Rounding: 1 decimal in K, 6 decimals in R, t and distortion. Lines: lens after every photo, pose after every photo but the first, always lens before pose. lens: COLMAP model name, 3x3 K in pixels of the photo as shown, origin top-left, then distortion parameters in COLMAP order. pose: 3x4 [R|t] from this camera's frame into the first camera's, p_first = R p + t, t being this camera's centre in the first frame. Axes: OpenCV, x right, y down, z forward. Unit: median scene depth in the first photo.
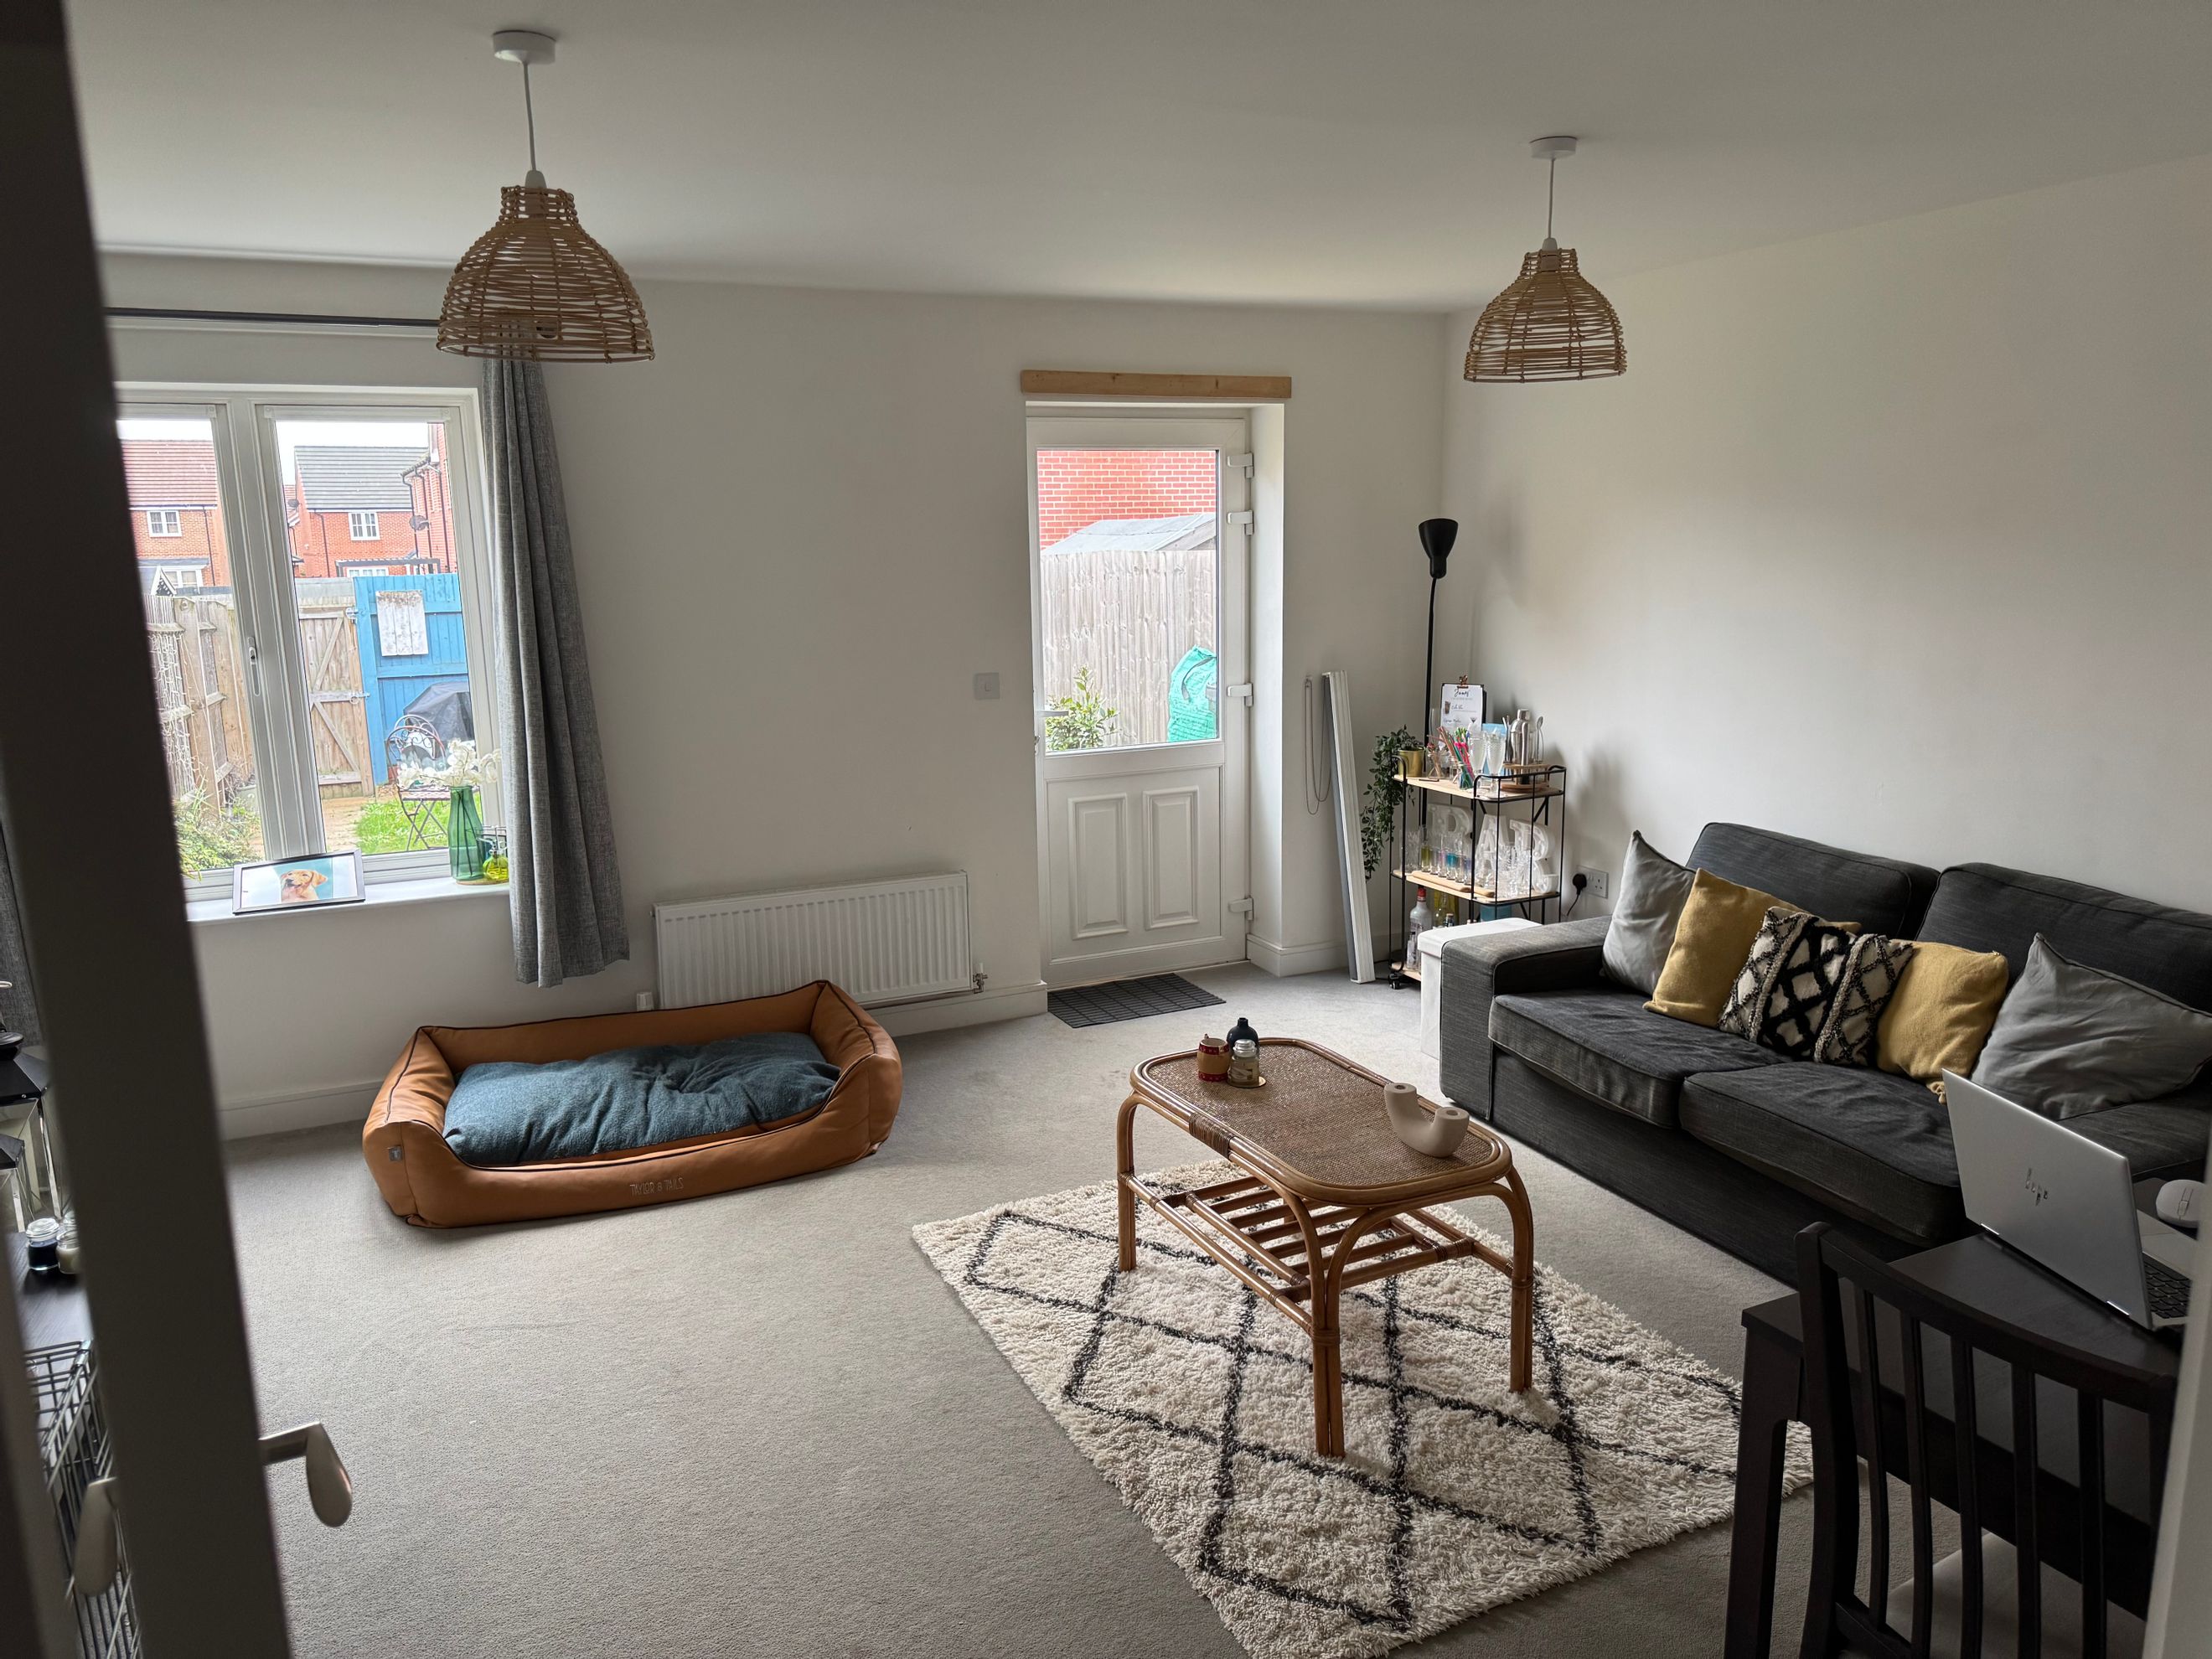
lens RADIAL K [[1547.4, 0, 1110.4], [0, 1547.4, 842.1], [0, 0, 1]] dist [0.003299, -0.011477]
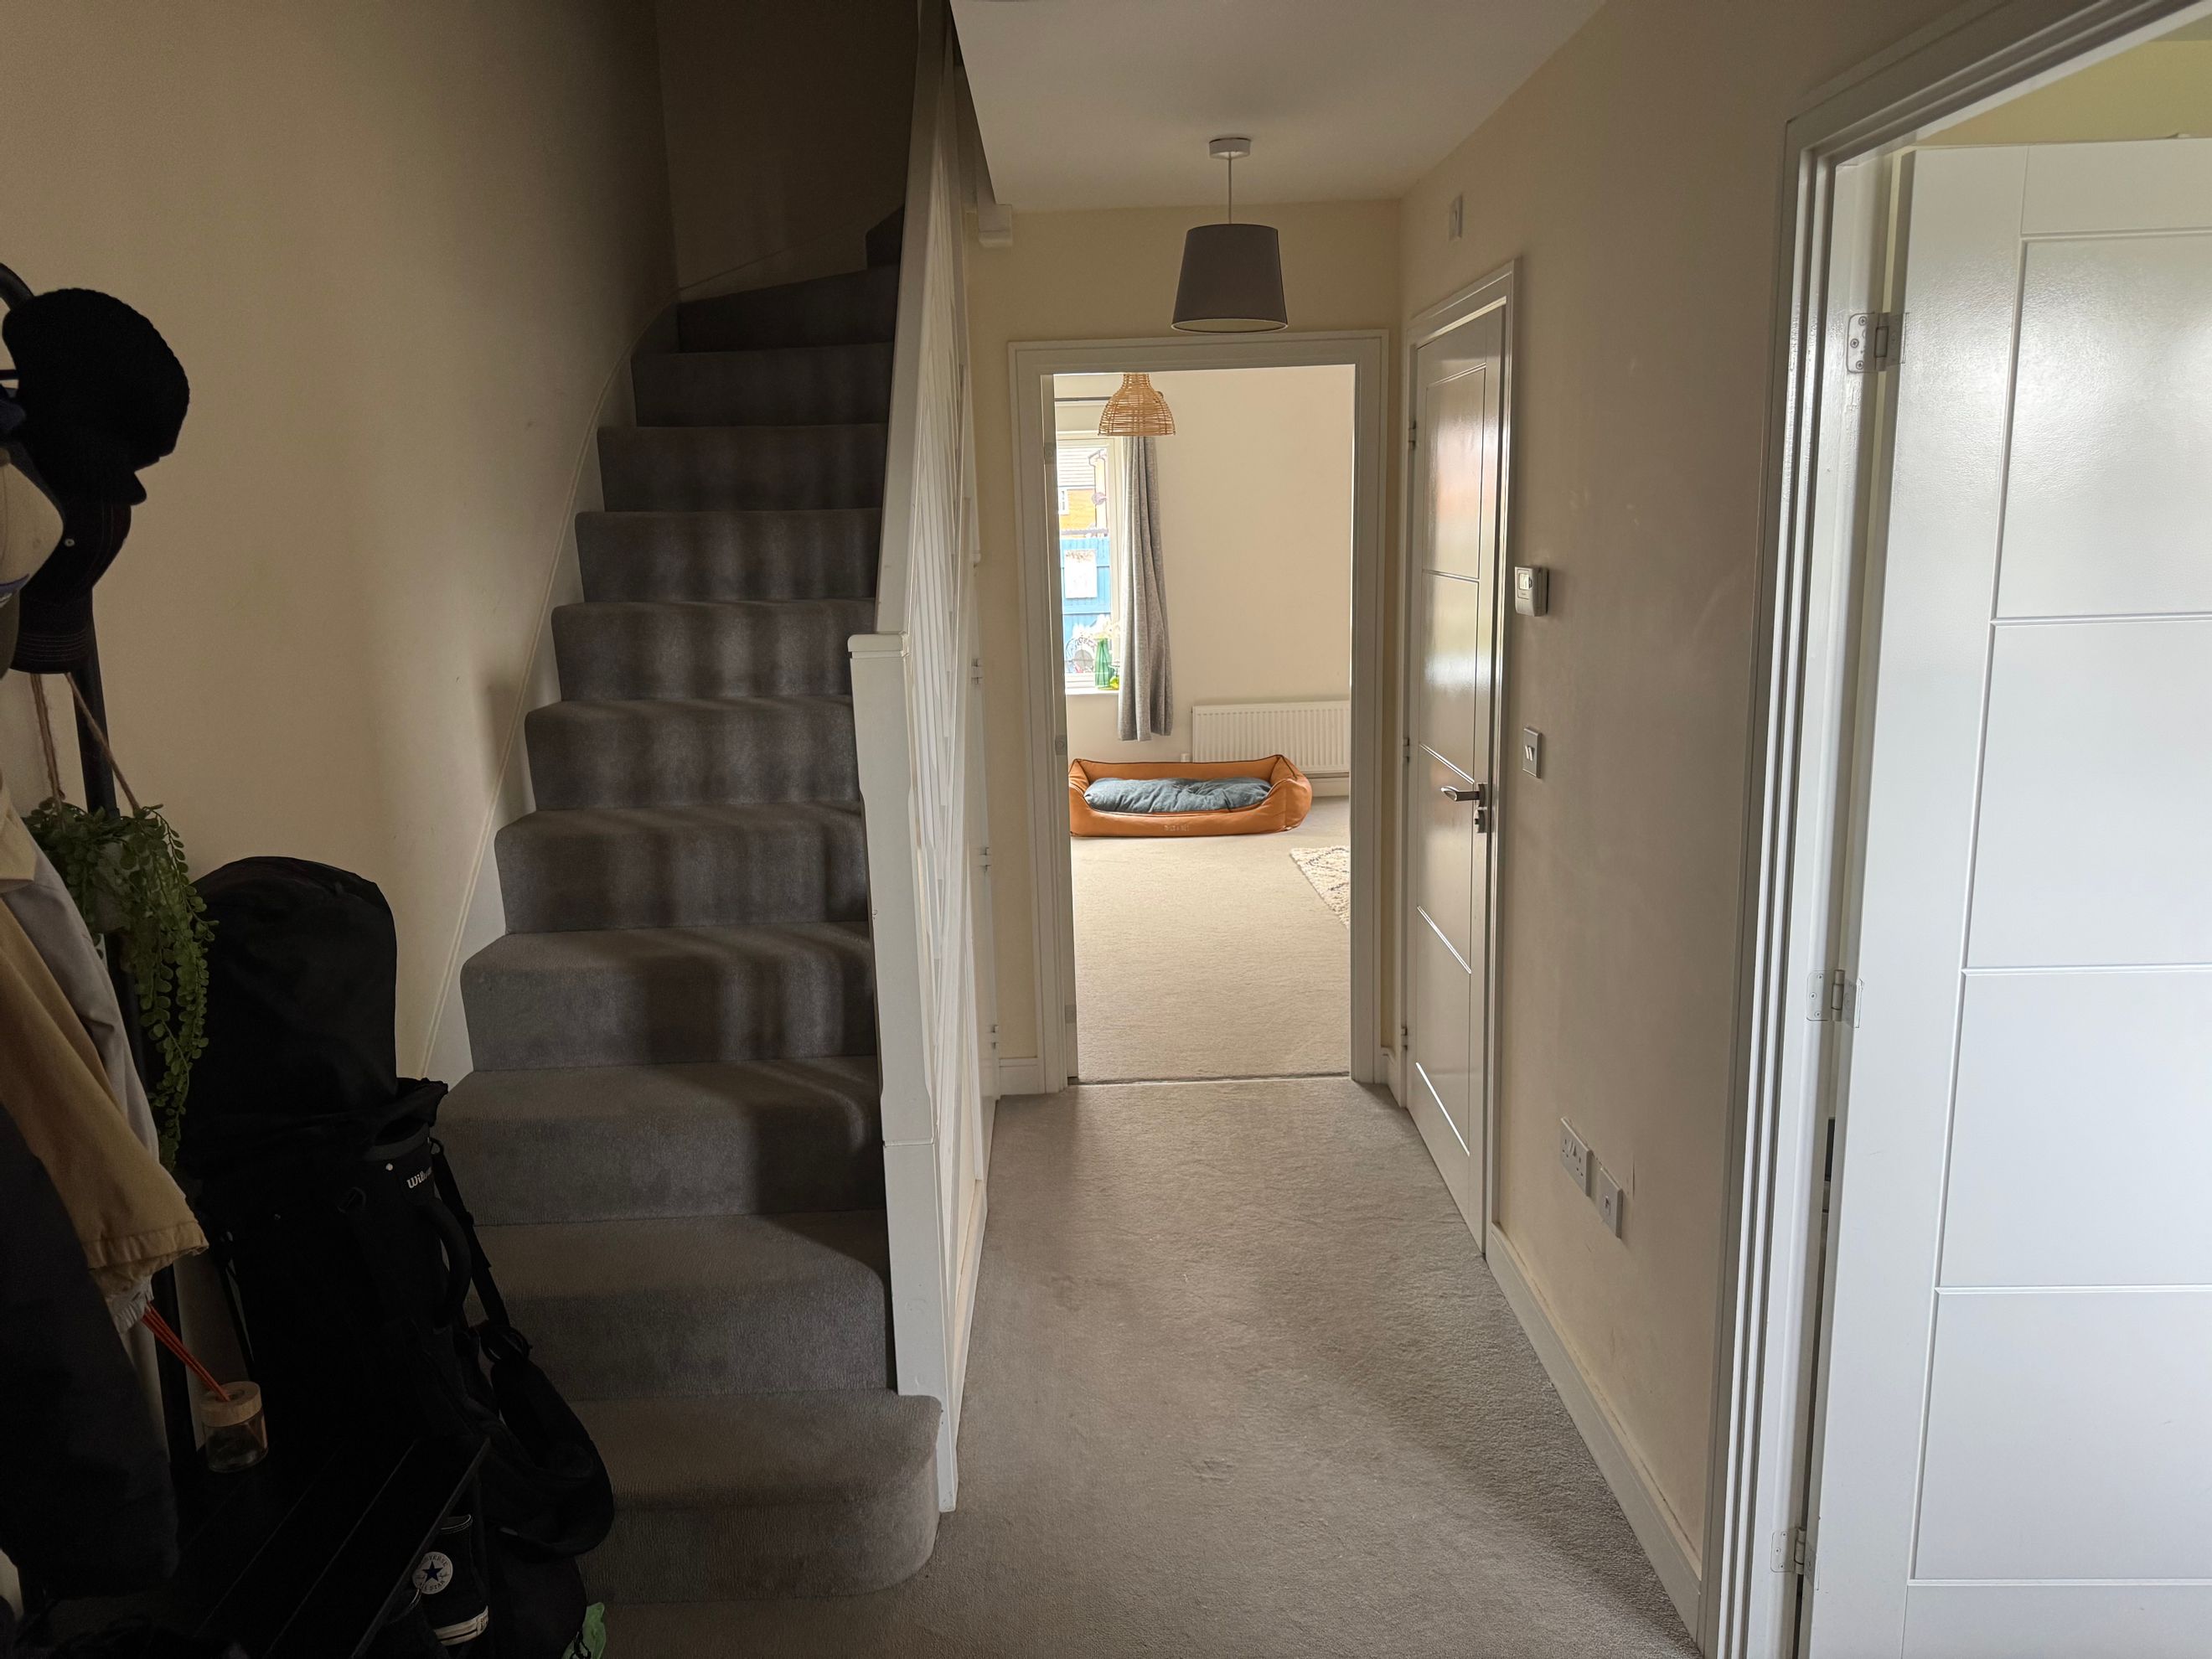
lens RADIAL K [[1547.4, 0, 1099.9], [0, 1547.4, 830.5], [0, 0, 1]] dist [0.003299, -0.011477]
pose [[0.915893, 0.071234, -0.395053, 0.381656], [-0.066741, 0.997454, 0.025125, 0.162965], [0.395837, 0.003354, 0.918315, -0.827133]]
